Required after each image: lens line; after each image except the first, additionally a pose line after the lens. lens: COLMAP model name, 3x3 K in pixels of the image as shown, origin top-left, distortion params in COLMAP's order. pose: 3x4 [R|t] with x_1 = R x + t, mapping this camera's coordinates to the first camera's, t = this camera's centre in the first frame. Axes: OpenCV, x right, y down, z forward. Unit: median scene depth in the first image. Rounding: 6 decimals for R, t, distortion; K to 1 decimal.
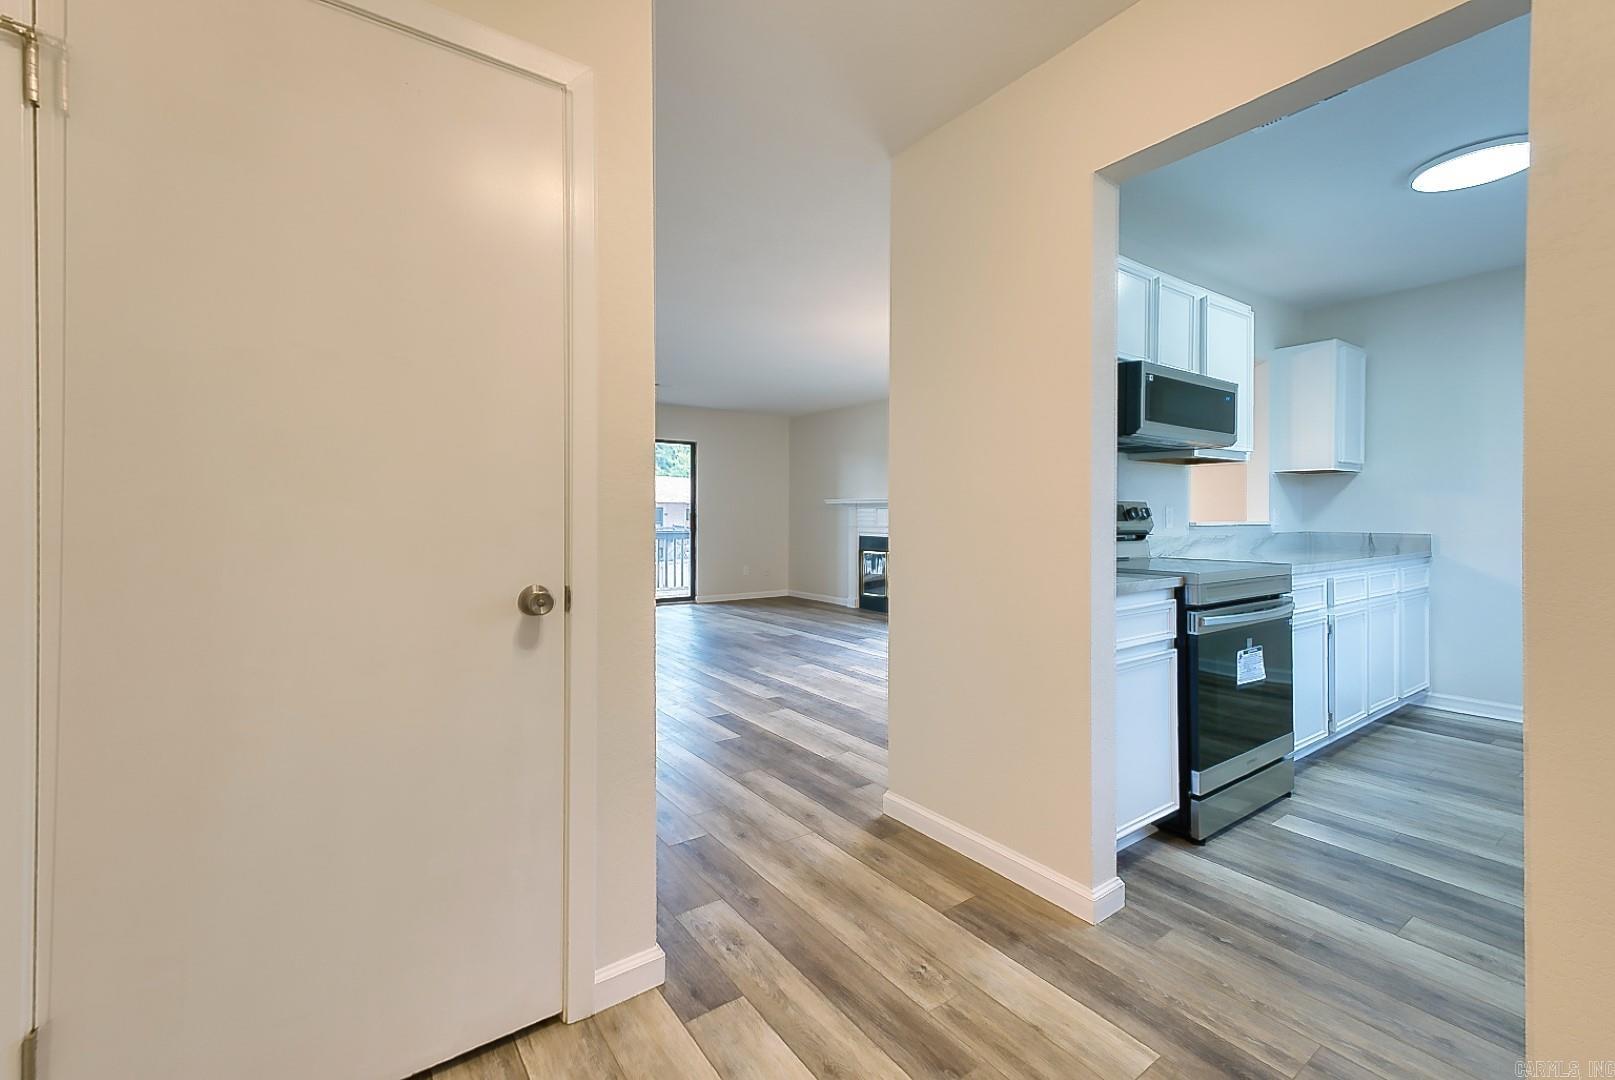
lens RADIAL K [[676.8, 0, 824.5], [0, 676.8, 514.7], [0, 0, 1]] dist [0.015476, -0.000279]
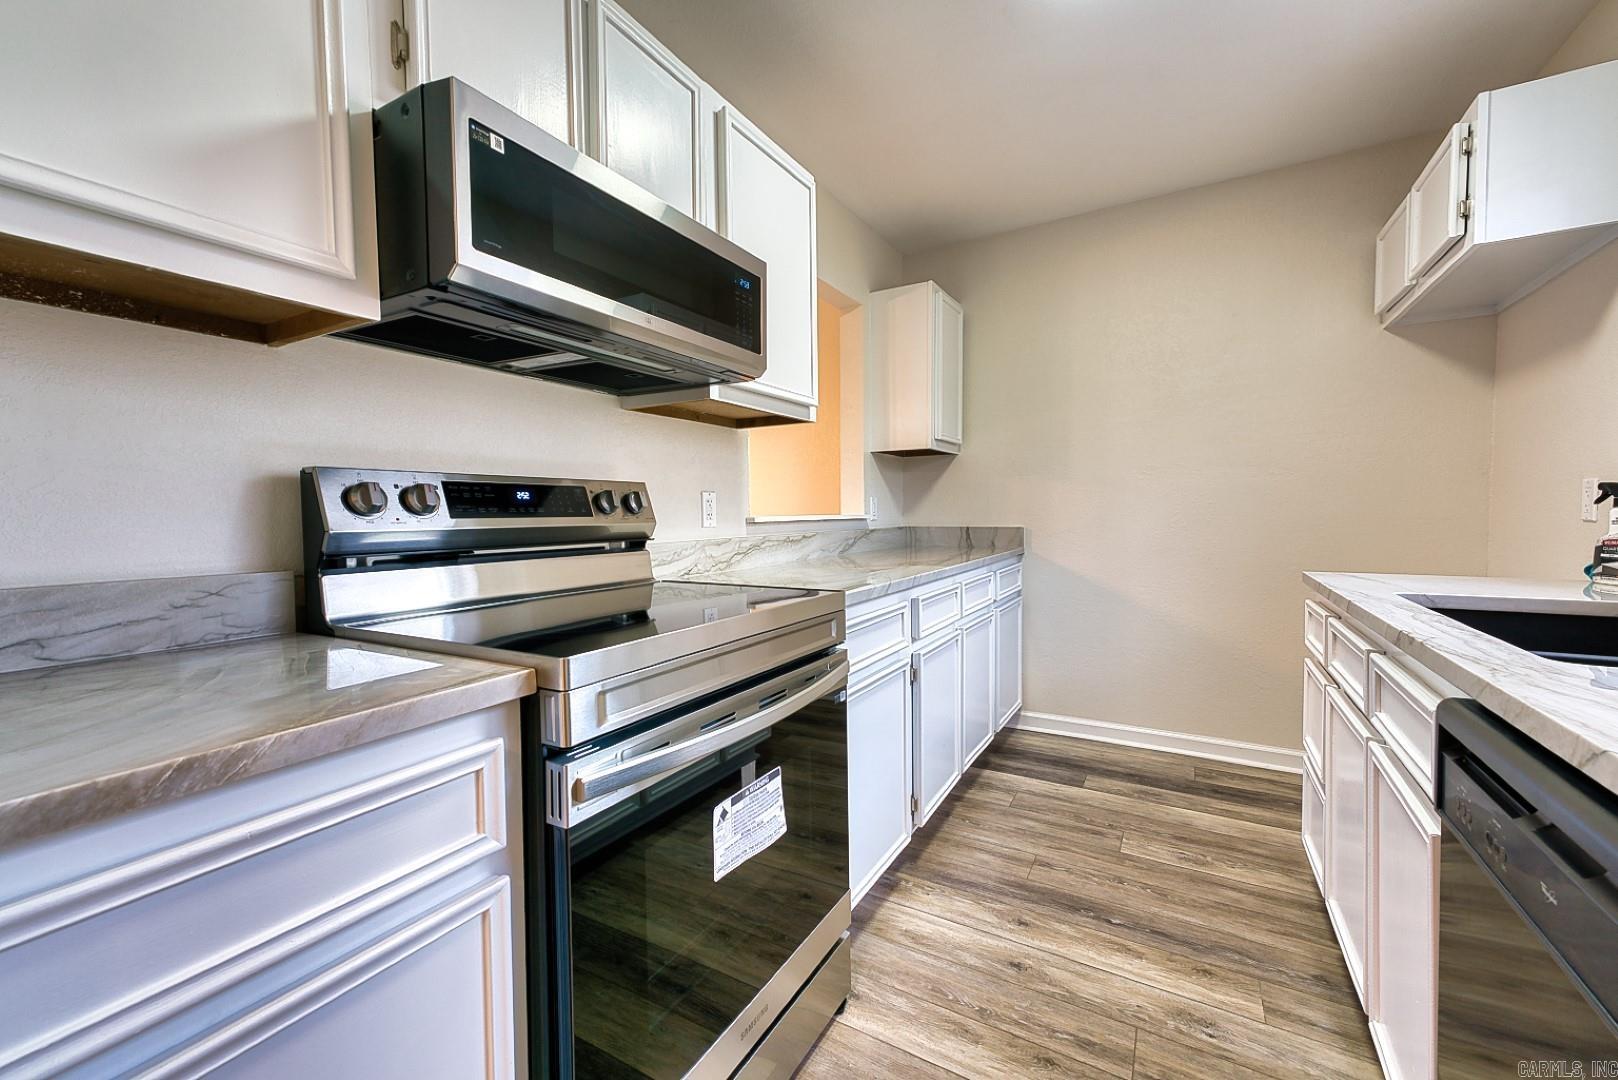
lens RADIAL K [[650.9, 0, 817.2], [0, 650.9, 532.9], [0, 0, 1]] dist [0.023517, -0.003299]
pose [[0.906531, -0.024222, 0.421445, 0.352597], [0.010620, 0.999345, 0.034593, 0.005877], [-0.422007, -0.026883, 0.906194, 0.423241]]
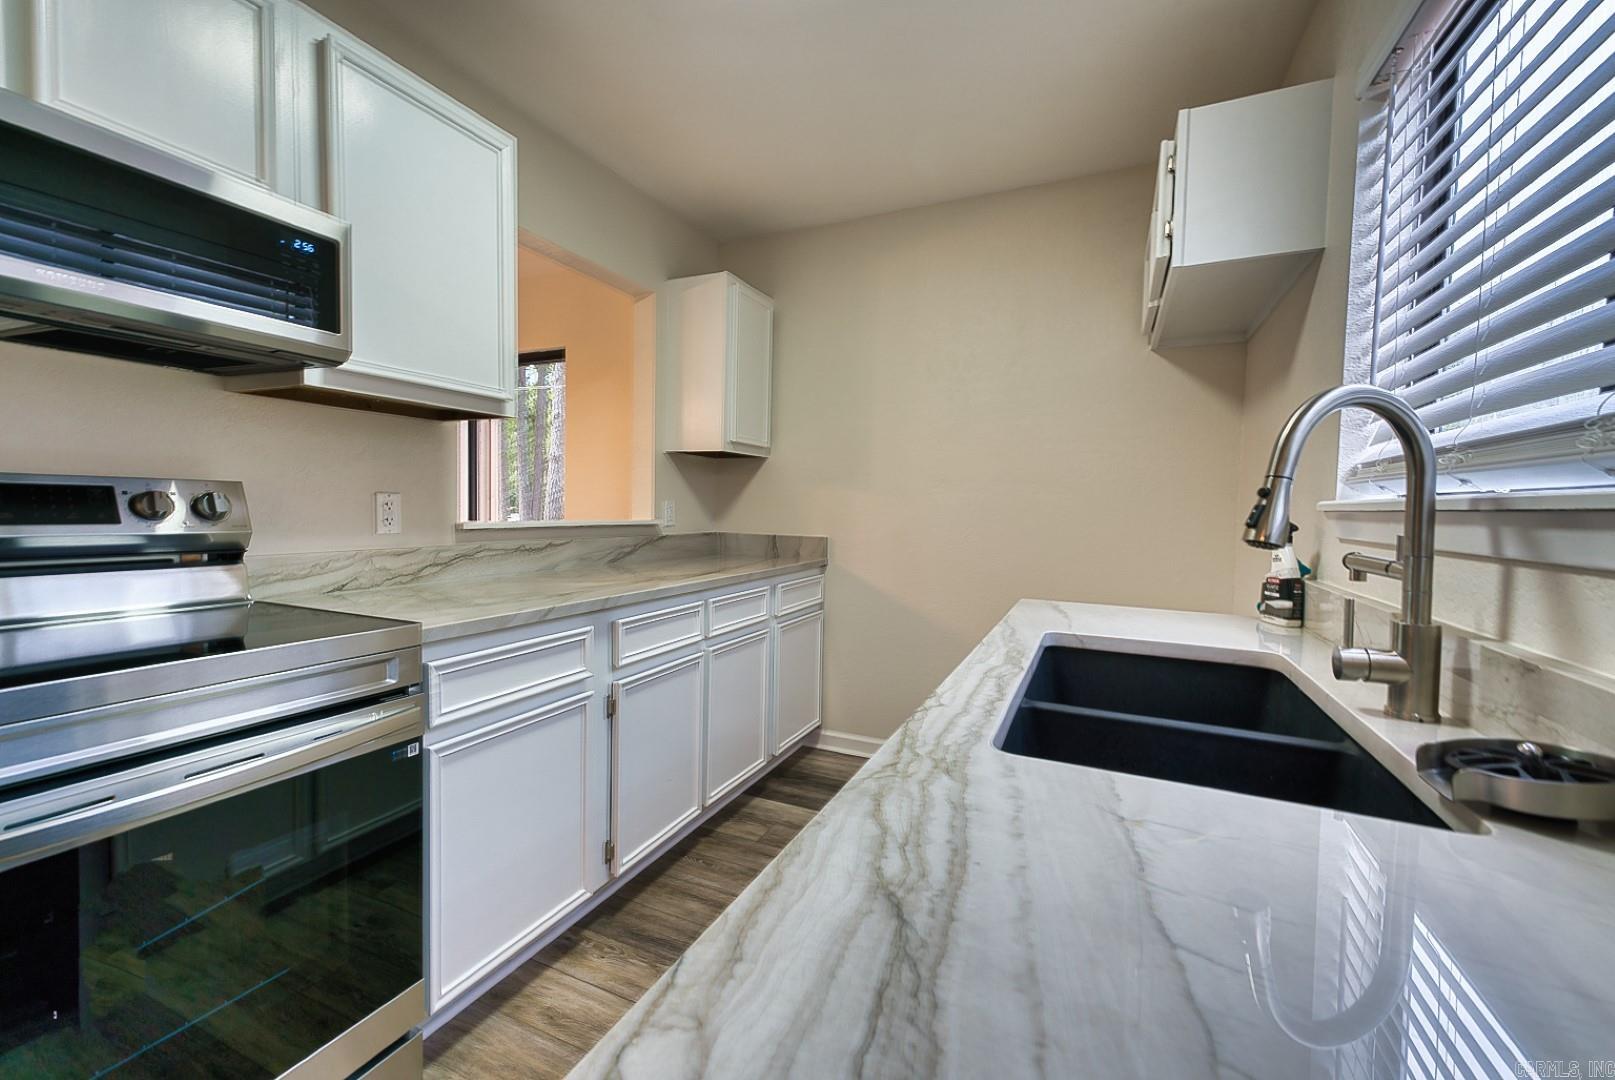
lens RADIAL K [[649.7, 0, 818.3], [0, 649.7, 528.8], [0, 0, 1]] dist [0.023517, -0.003299]
pose [[0.862650, -0.000424, 0.505801, 0.550666], [-0.019778, 0.999207, 0.034569, -0.009066], [-0.505414, -0.039825, 0.861957, 0.386103]]
